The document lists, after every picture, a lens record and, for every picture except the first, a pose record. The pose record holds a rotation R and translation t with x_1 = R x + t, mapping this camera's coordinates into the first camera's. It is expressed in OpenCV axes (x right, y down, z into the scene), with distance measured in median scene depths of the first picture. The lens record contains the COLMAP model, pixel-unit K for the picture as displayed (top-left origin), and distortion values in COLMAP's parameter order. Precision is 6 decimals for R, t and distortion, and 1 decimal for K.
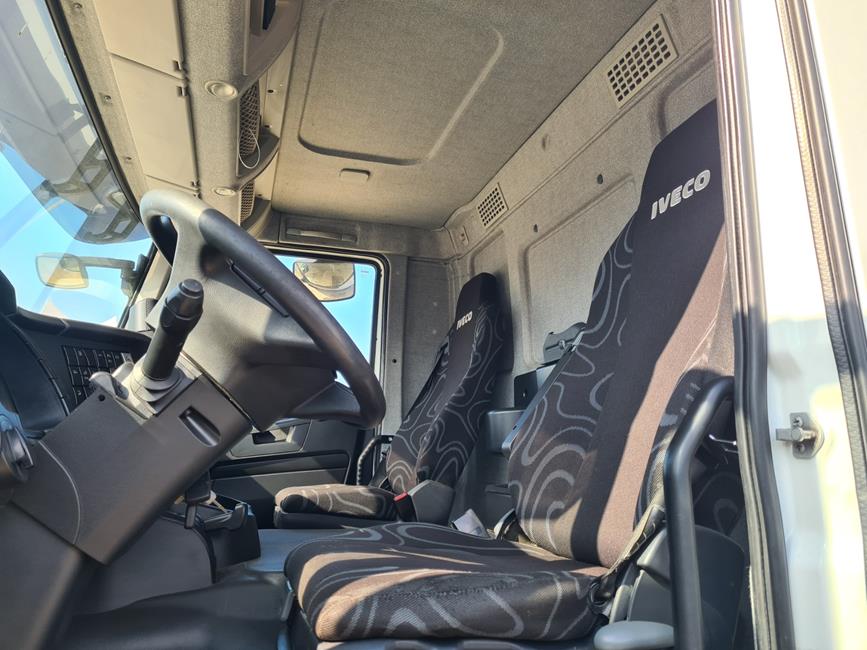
lens RADIAL K [[671.4, 0, 433.5], [0, 671.4, 325.0], [0, 0, 1]] dist [-0.001915, -0.000880]
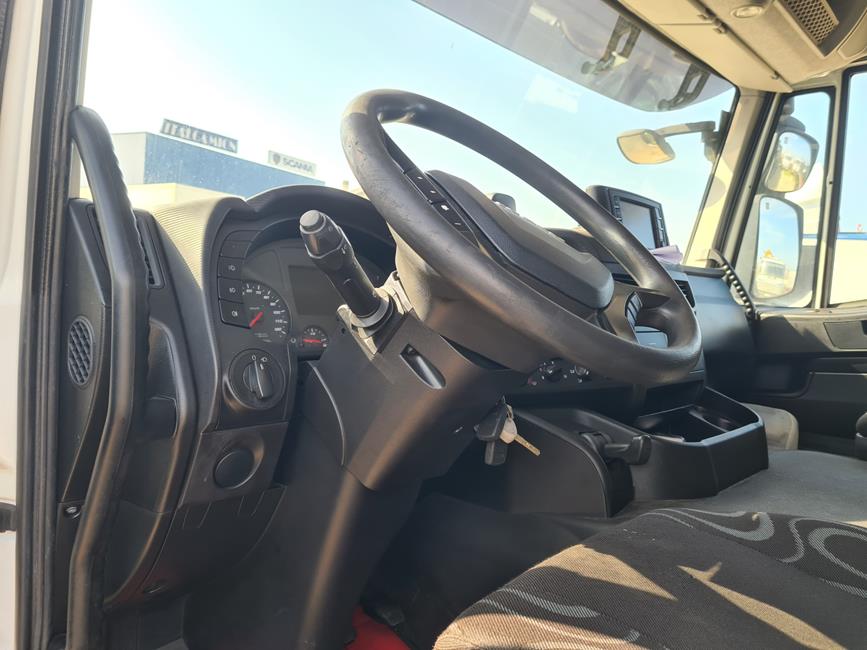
lens RADIAL K [[671.4, 0, 433.5], [0, 671.4, 325.0], [0, 0, 1]] dist [-0.001915, -0.000880]
pose [[0.520847, 0.066515, -0.851055, 0.135125], [0.122713, 0.980771, 0.151754, -0.010876], [0.844784, -0.183475, 0.502670, 0.202179]]
